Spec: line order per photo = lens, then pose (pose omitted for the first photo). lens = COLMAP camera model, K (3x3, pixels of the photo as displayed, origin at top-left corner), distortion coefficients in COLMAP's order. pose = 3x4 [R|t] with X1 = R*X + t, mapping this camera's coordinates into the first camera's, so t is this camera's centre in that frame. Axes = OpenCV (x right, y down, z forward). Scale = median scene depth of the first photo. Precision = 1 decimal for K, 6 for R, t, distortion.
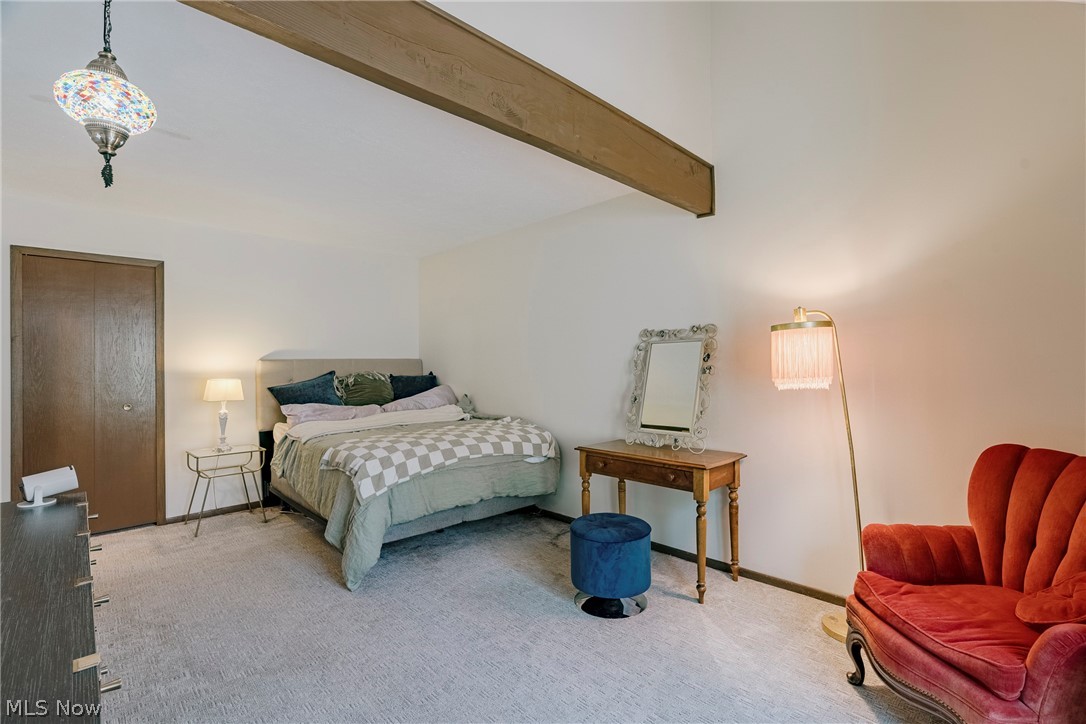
lens RADIAL K [[491.6, 0, 543.0], [0, 491.6, 362.0], [0, 0, 1]] dist [-0.002537, 0.000302]
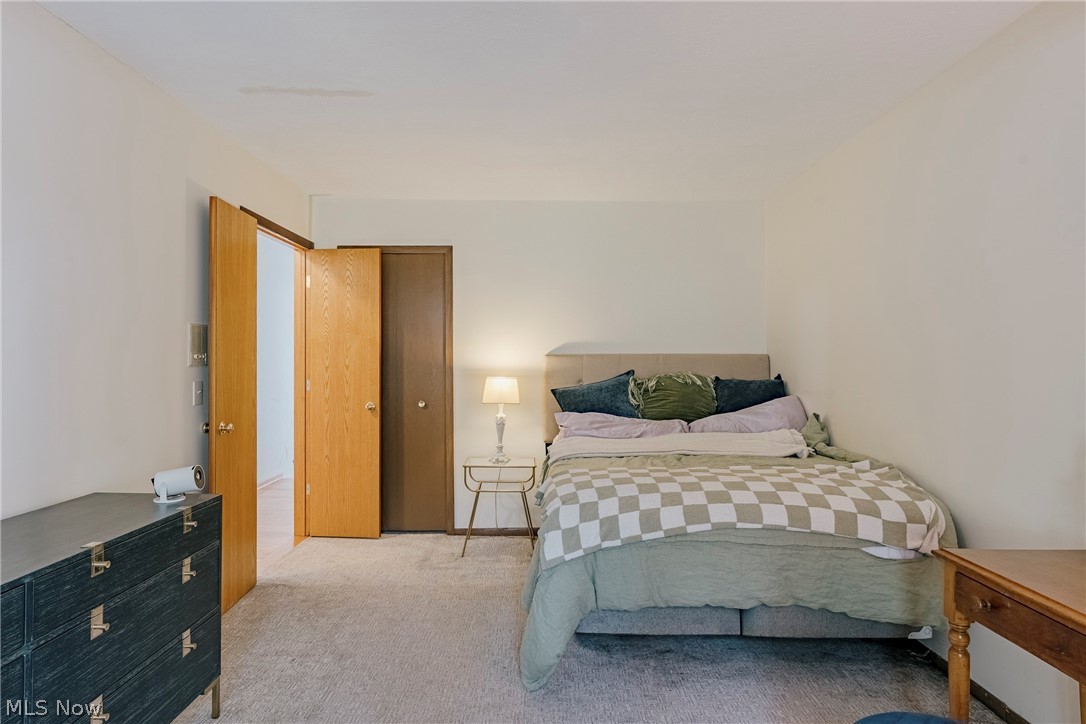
lens RADIAL K [[638.0, 0, 543.0], [0, 638.0, 362.0], [0, 0, 1]] dist [-0.004644, 0.000778]
pose [[0.723947, 0.010267, -0.689779, 0.169115], [-0.006915, 0.999947, 0.007626, -0.000759], [0.689821, -0.000750, 0.723980, 0.263496]]
